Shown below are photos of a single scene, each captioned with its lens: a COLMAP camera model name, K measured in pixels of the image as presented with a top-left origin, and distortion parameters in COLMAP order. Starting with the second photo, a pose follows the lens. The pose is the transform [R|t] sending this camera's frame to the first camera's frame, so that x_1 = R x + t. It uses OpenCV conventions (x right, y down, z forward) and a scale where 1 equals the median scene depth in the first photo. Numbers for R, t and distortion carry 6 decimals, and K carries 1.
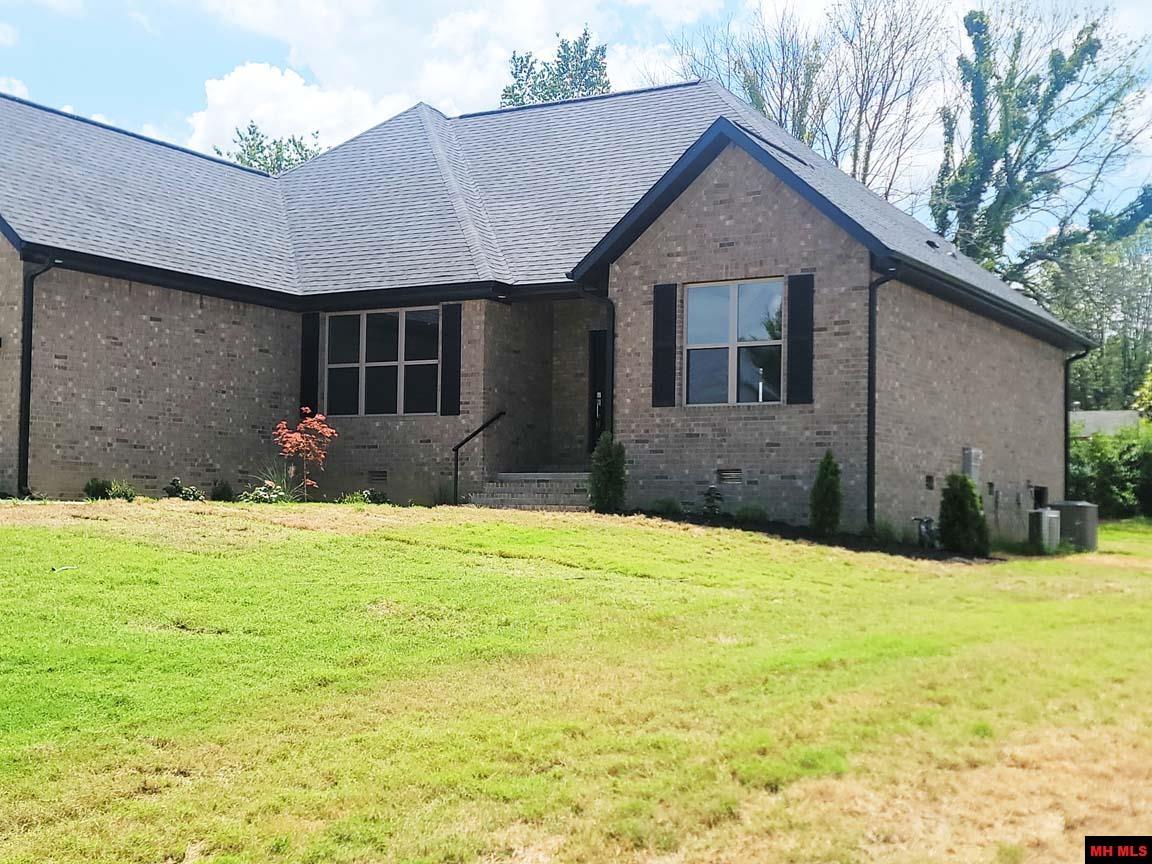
lens RADIAL K [[1490.0, 0, 575.7], [0, 1490.0, 431.5], [0, 0, 1]] dist [0.071846, 0.000000]
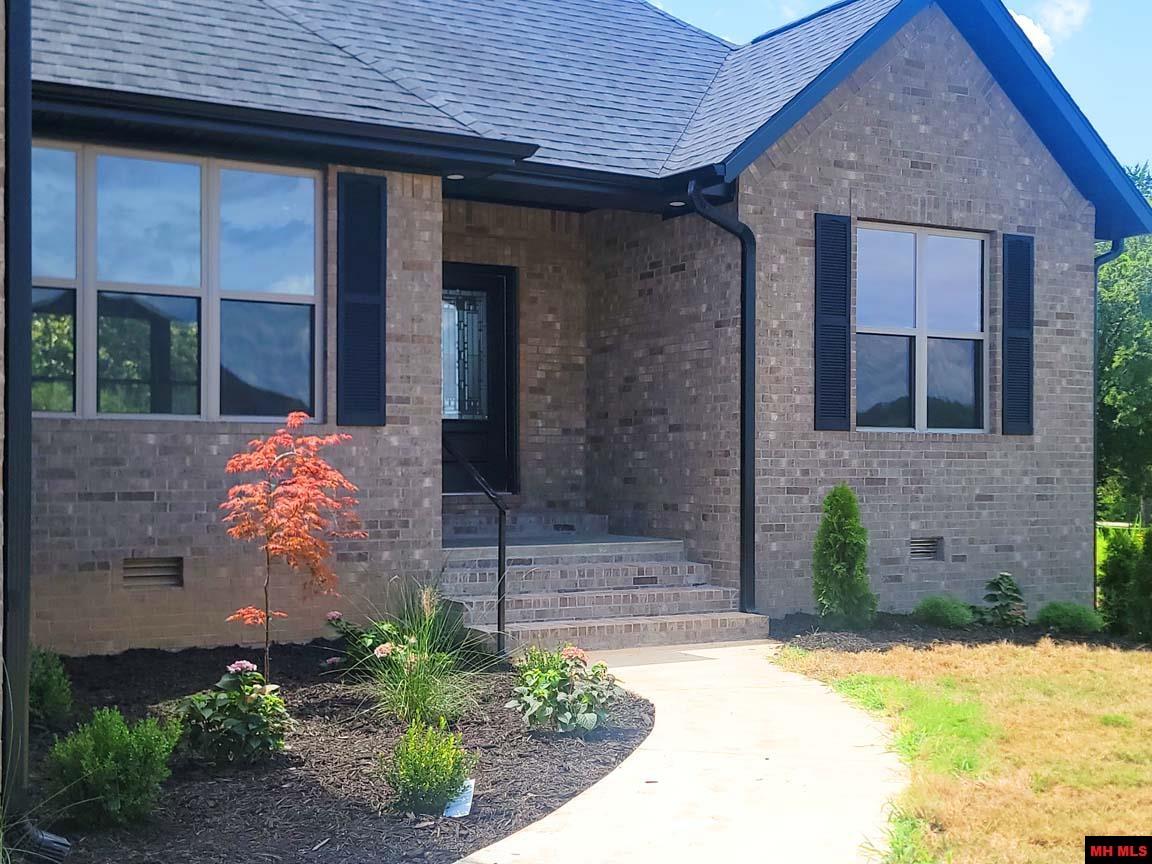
lens RADIAL K [[1490.0, 0, 575.7], [0, 1490.0, 435.7], [0, 0, 1]] dist [0.071846, 0.000000]
pose [[0.496694, 0.000854, 0.867925, -0.493854], [-0.046510, 0.998589, 0.025634, -0.025069], [-0.866679, -0.053099, 0.496033, 0.814203]]
